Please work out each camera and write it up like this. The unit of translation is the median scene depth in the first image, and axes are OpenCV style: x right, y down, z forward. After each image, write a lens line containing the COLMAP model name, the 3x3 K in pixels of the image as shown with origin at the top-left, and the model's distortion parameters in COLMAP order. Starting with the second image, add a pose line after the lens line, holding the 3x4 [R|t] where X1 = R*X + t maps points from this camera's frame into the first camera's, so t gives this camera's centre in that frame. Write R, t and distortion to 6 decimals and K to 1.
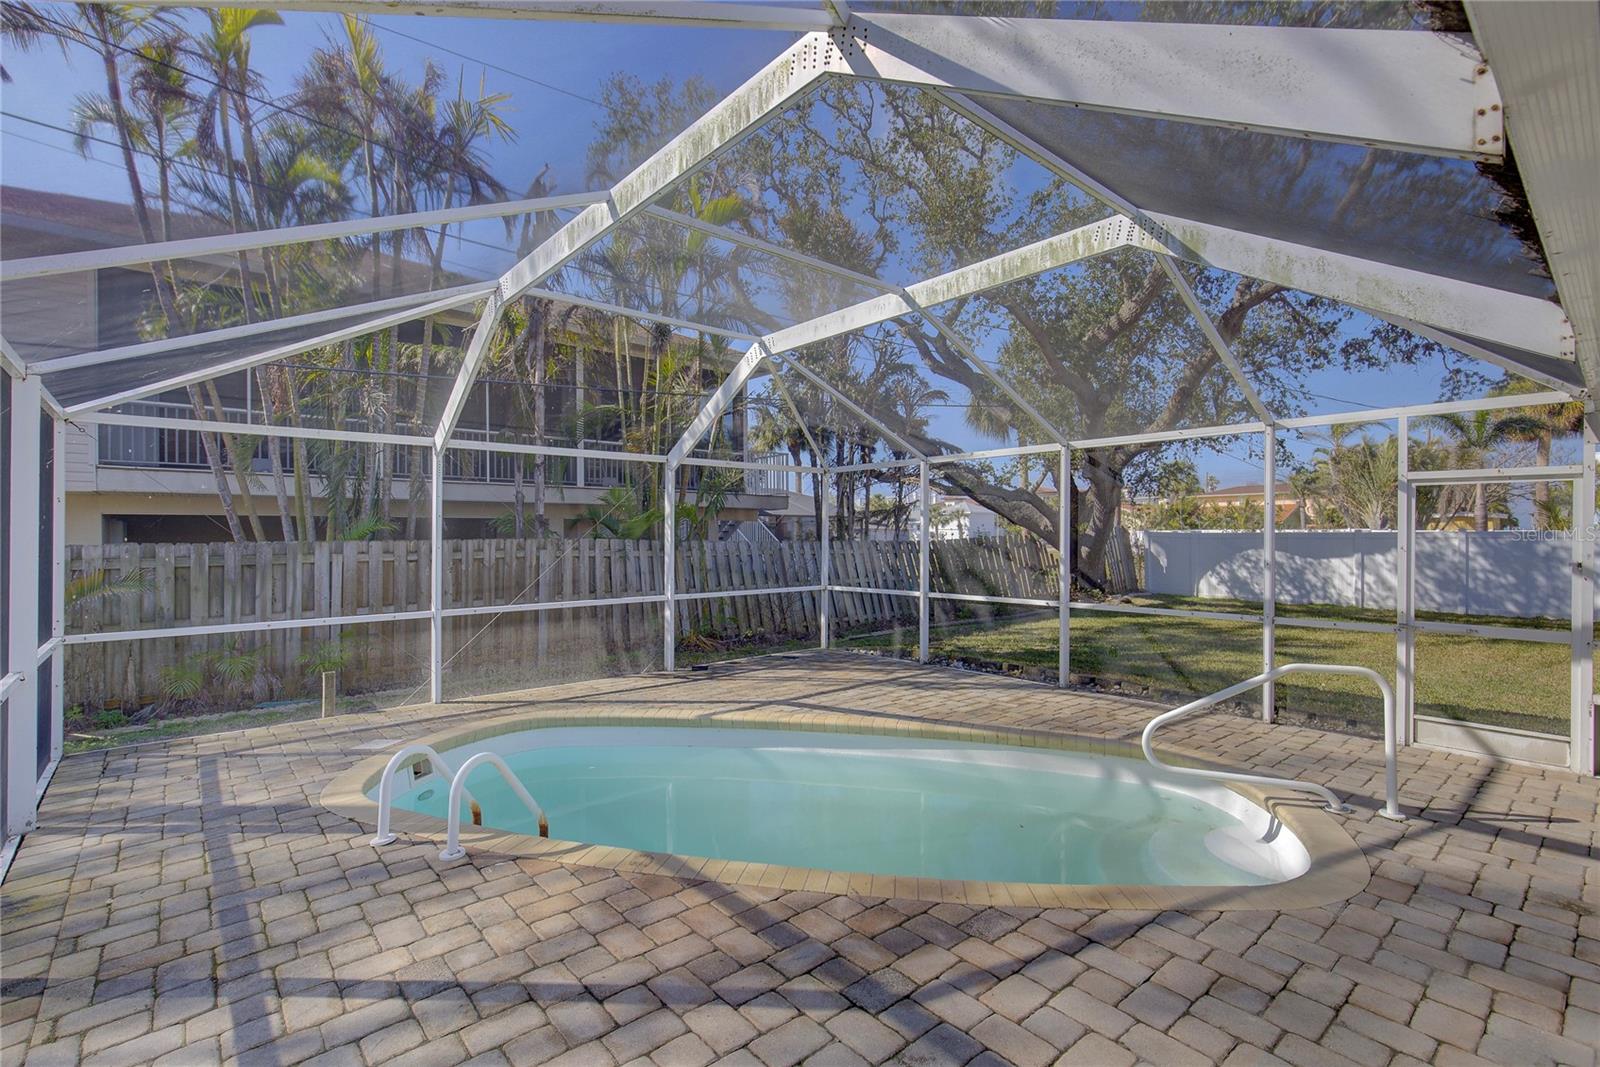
lens RADIAL K [[723.4, 0, 797.8], [0, 723.4, 539.7], [0, 0, 1]] dist [0.000509, 0.000400]
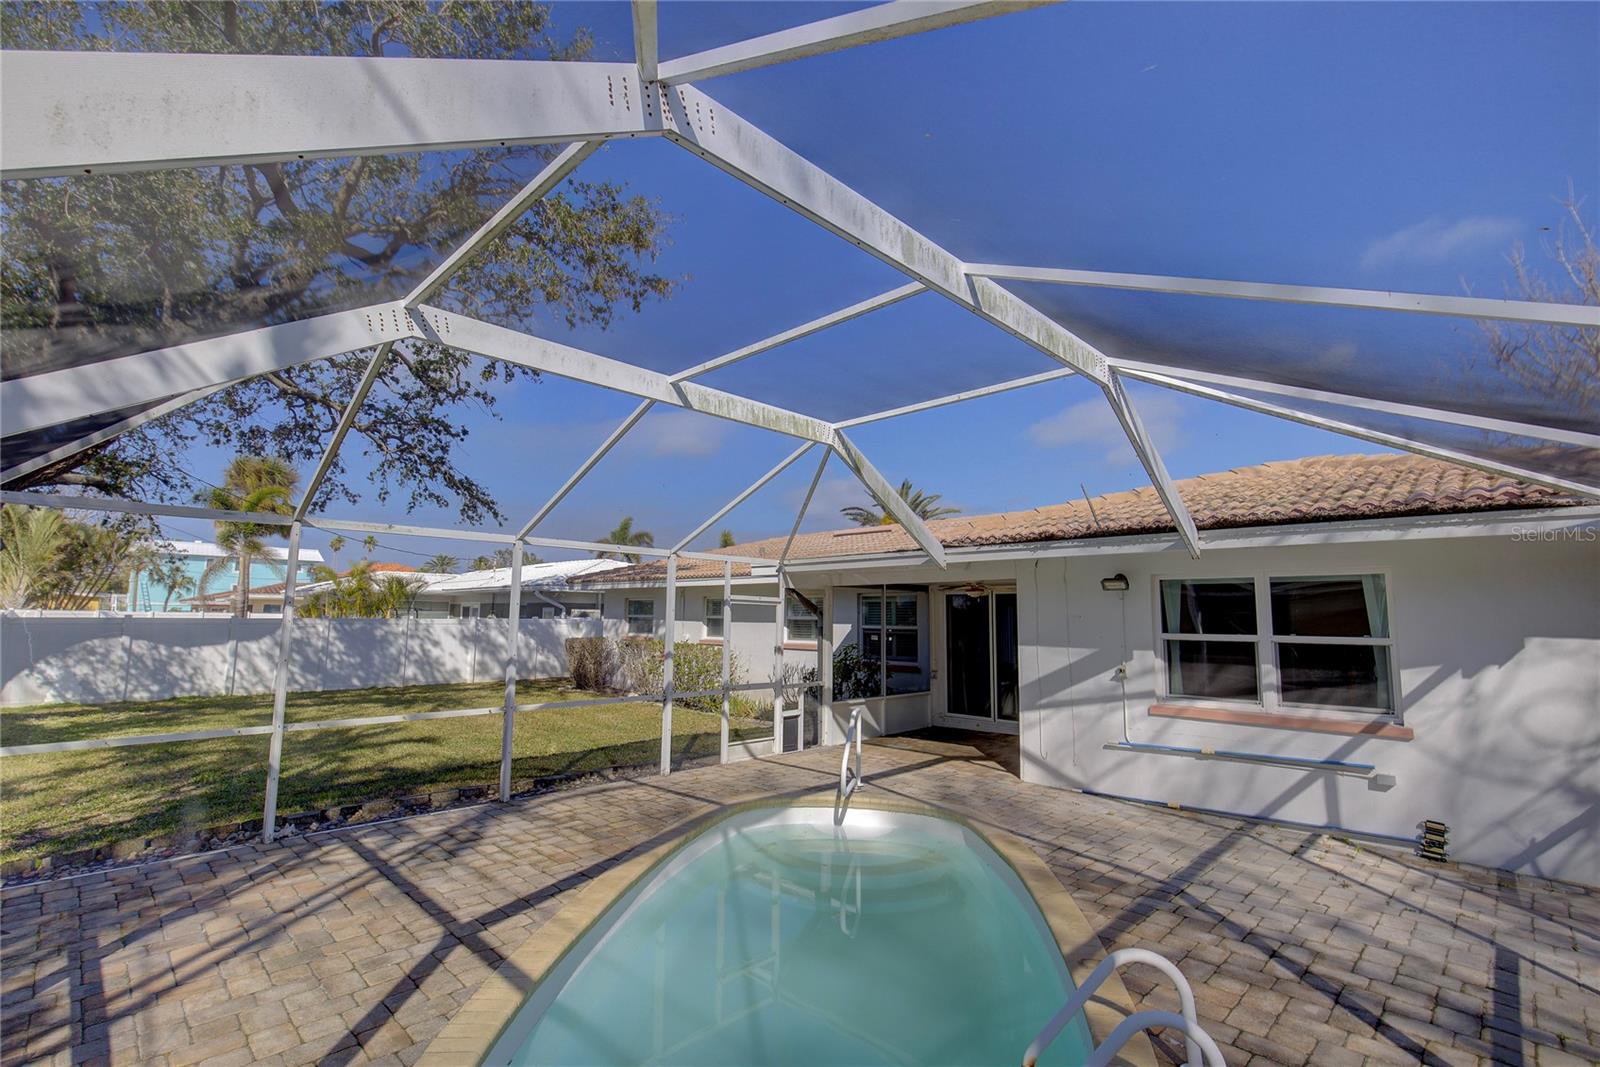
lens RADIAL K [[723.4, 0, 797.8], [0, 723.4, 539.7], [0, 0, 1]] dist [0.000509, 0.000400]
pose [[-0.079829, 0.110762, 0.990636, -0.301617], [-0.005701, 0.993740, -0.111569, -0.013269], [-0.996792, -0.014554, -0.078698, 0.352519]]
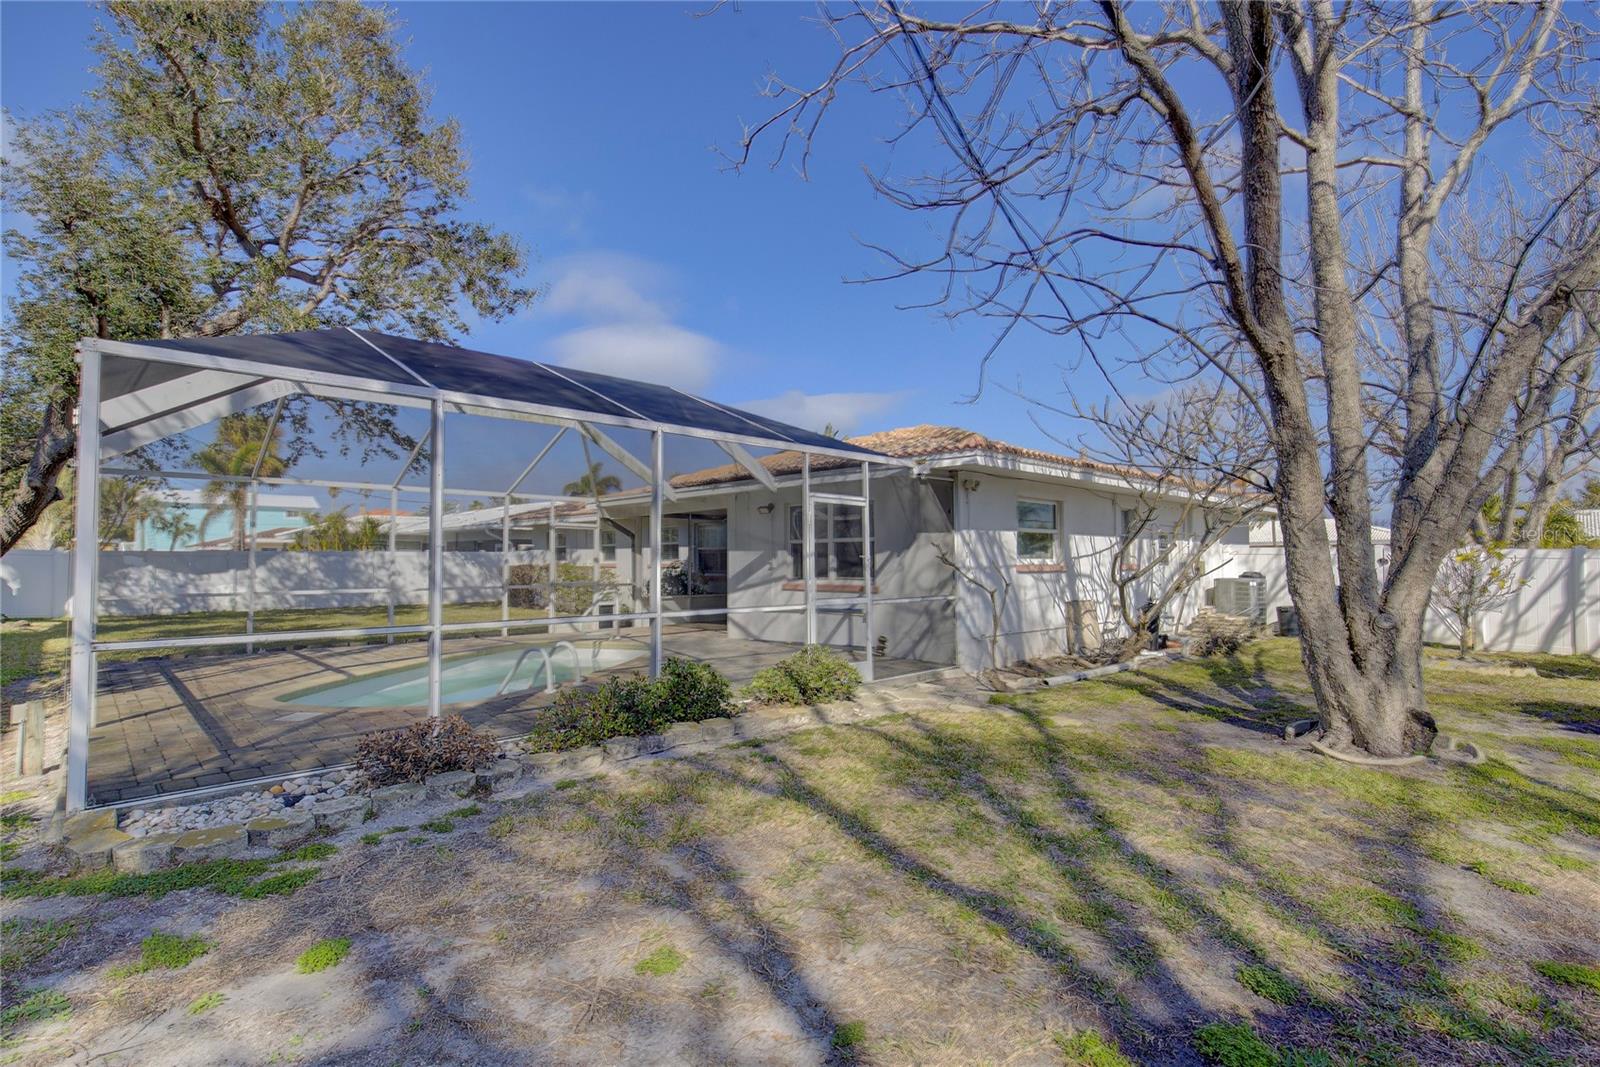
lens RADIAL K [[763.5, 0, 802.1], [0, 763.5, 552.0], [0, 0, 1]] dist [0.001839, 0.000620]
pose [[-0.056176, 0.018543, 0.998249, -0.642853], [0.005215, 0.999819, -0.018278, 0.019650], [-0.998407, 0.004179, -0.056262, 0.119155]]
